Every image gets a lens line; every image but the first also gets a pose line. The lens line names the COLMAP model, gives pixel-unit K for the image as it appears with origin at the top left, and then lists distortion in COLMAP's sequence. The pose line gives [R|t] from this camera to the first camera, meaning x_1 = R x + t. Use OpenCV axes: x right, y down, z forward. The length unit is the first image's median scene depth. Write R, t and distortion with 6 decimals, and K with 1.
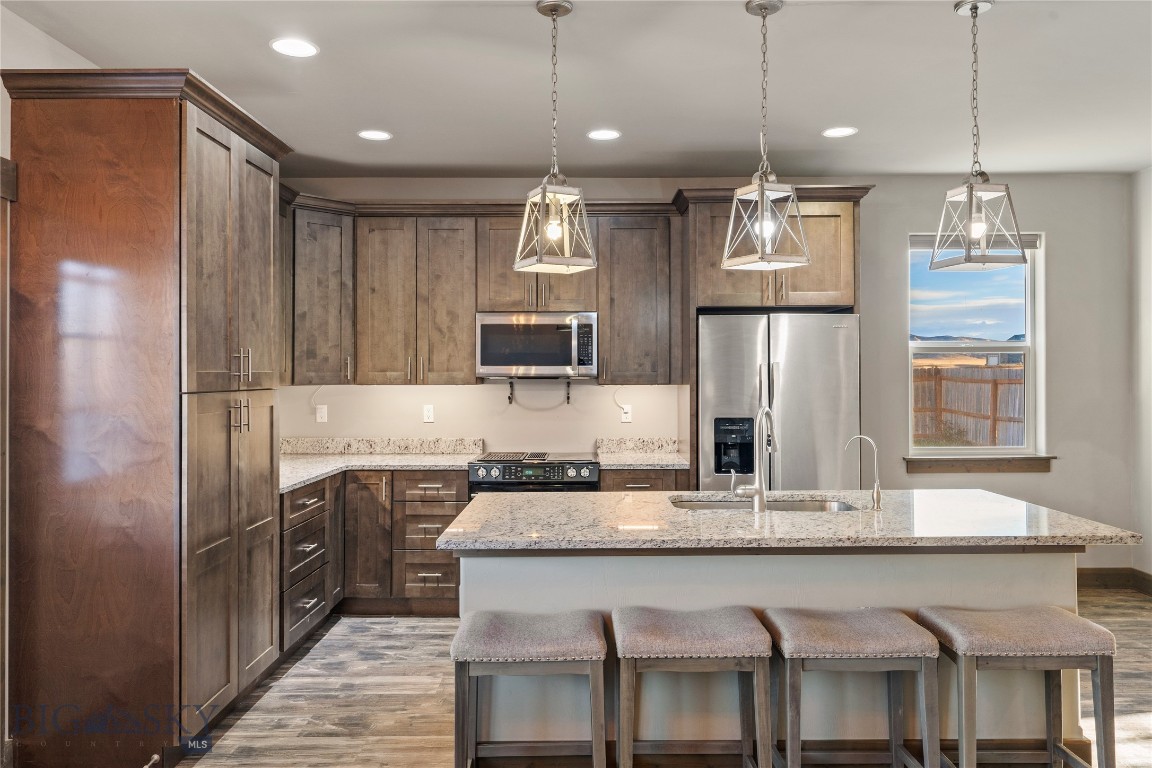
lens RADIAL K [[829.7, 0, 580.5], [0, 829.7, 364.5], [0, 0, 1]] dist [0.010290, 0.000994]
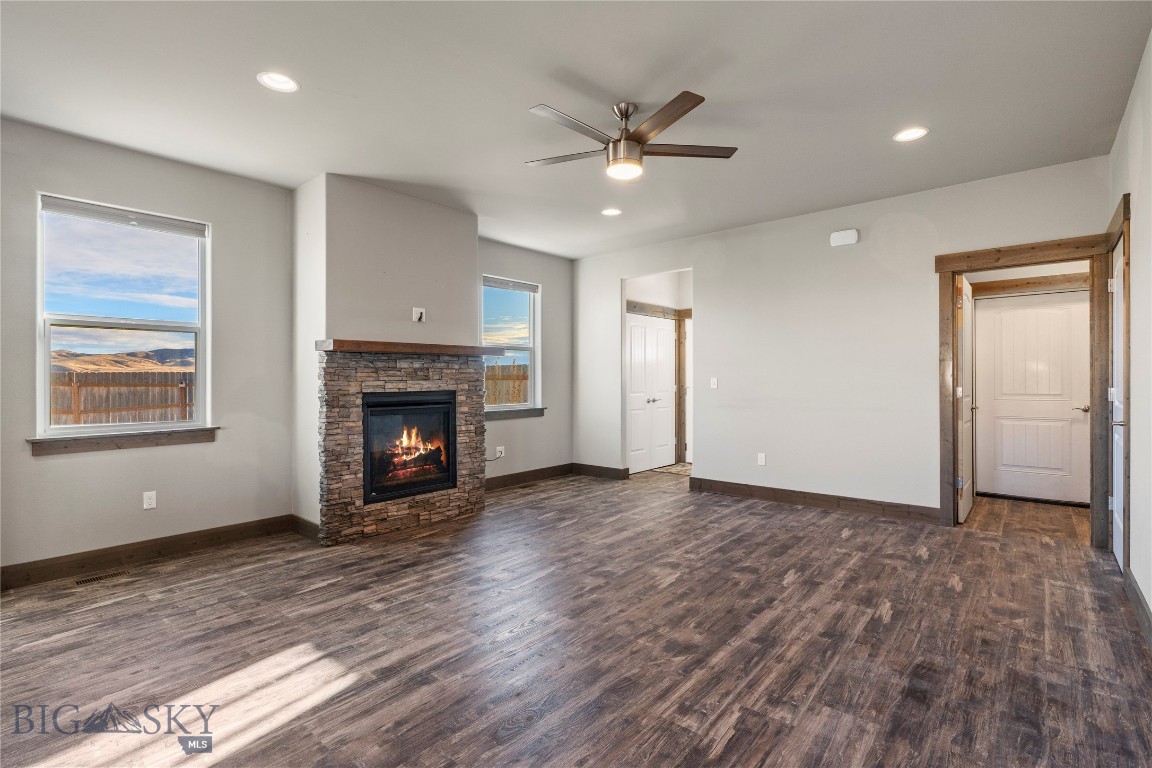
lens RADIAL K [[545.8, 0, 574.3], [0, 545.8, 377.3], [0, 0, 1]] dist [-0.009187, 0.000629]
pose [[0.649890, 0.003133, 0.760022, 0.378078], [-0.005132, 0.999987, 0.000266, 0.047775], [-0.760011, -0.004073, 0.649897, 0.193531]]
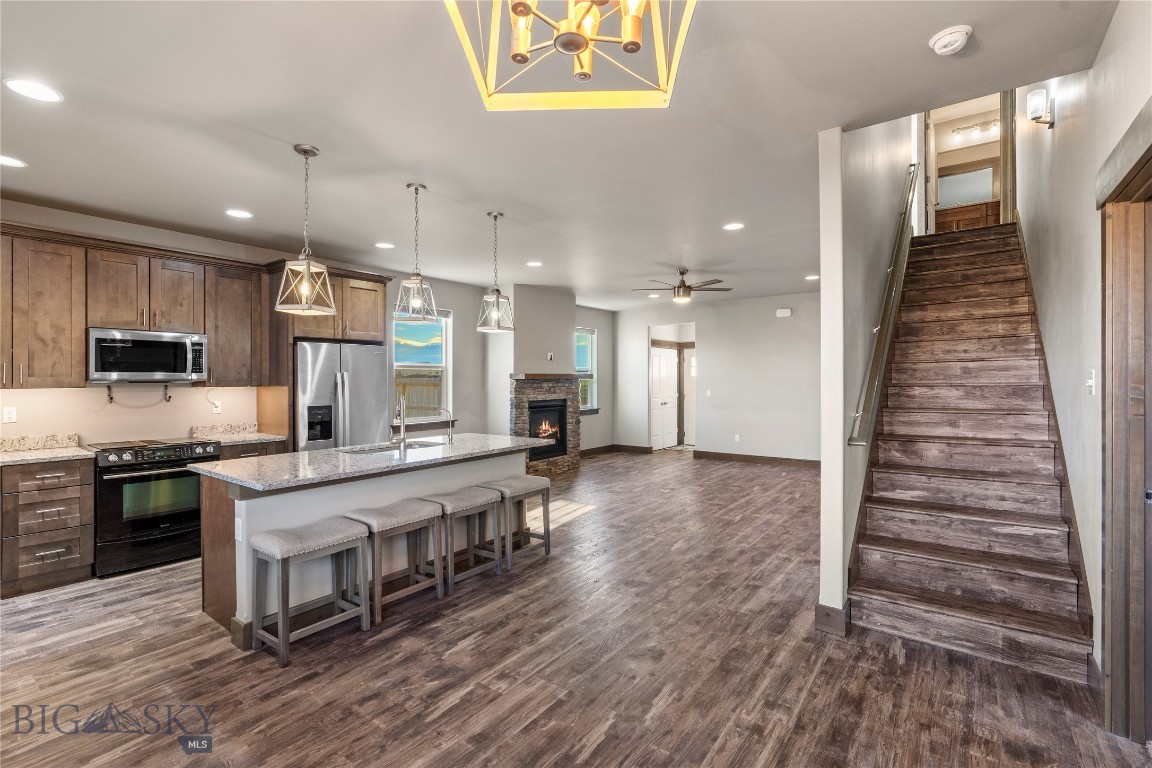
lens RADIAL K [[518.8, 0, 575.3], [0, 518.8, 379.1], [0, 0, 1]] dist [-0.006627, 0.002144]
pose [[0.602506, 0.002536, 0.798110, -0.325157], [-0.007076, 0.999973, 0.002165, 0.005605], [-0.798083, -0.006952, 0.602507, -0.016161]]
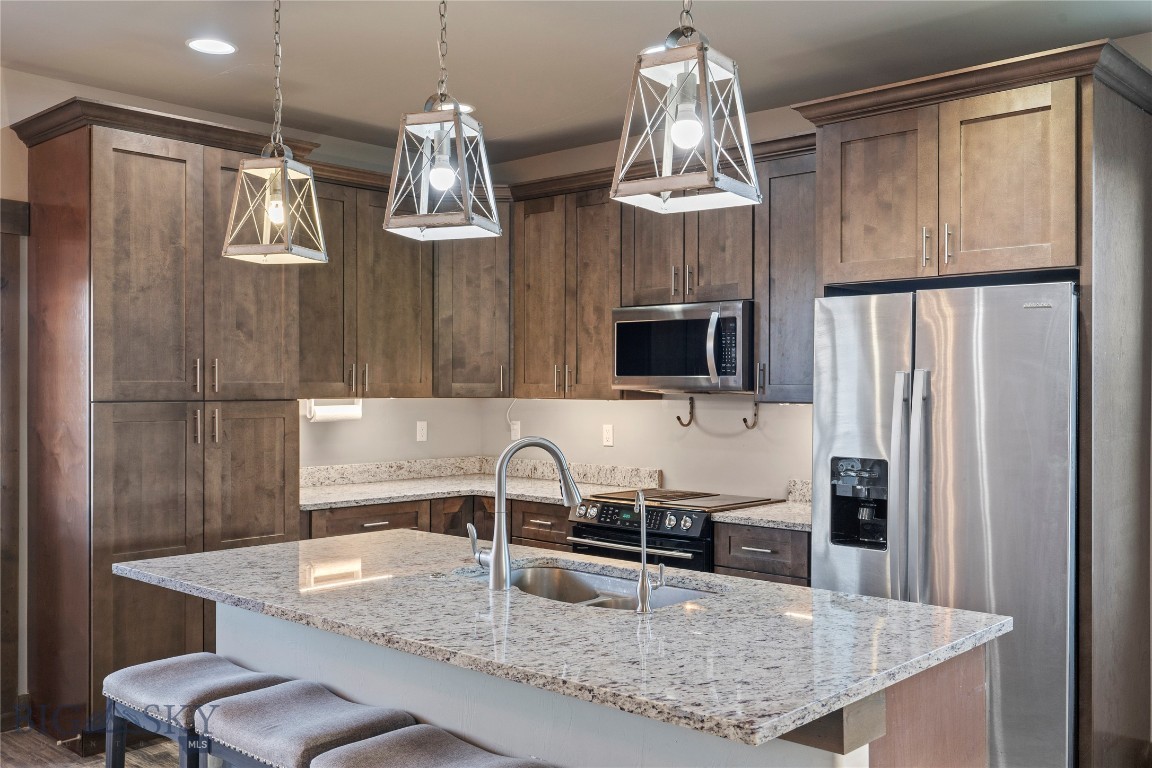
lens RADIAL K [[1049.5, 0, 582.5], [0, 1049.5, 388.4], [0, 0, 1]] dist [0.012917, 0.000000]
pose [[0.743623, 0.007707, -0.668555, 0.560742], [0.001577, 0.999911, 0.013280, 0.000171], [0.668598, -0.010930, 0.743544, 0.264426]]
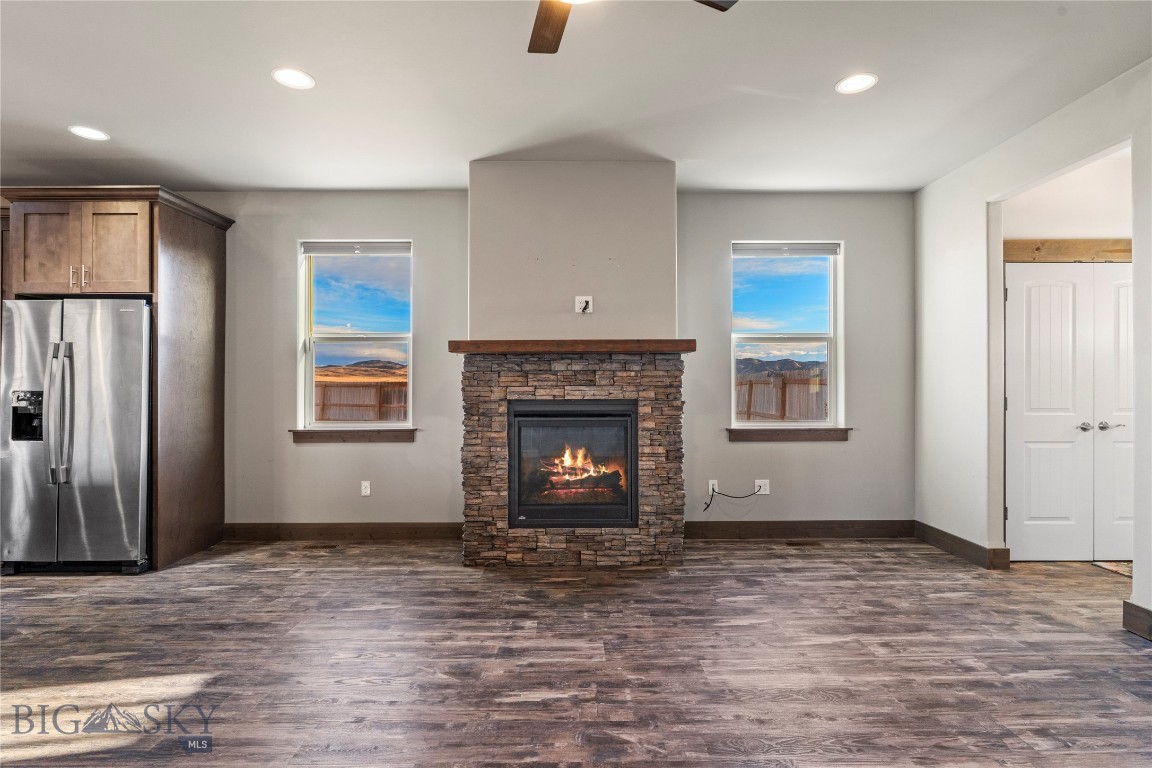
lens RADIAL K [[545.8, 0, 584.3], [0, 545.8, 389.7], [0, 0, 1]] dist [-0.009187, 0.000629]
pose [[0.999850, 0.002915, 0.017099, 0.922600], [-0.003093, 0.999942, 0.010355, 0.052316], [-0.017068, -0.010406, 0.999800, 0.250994]]
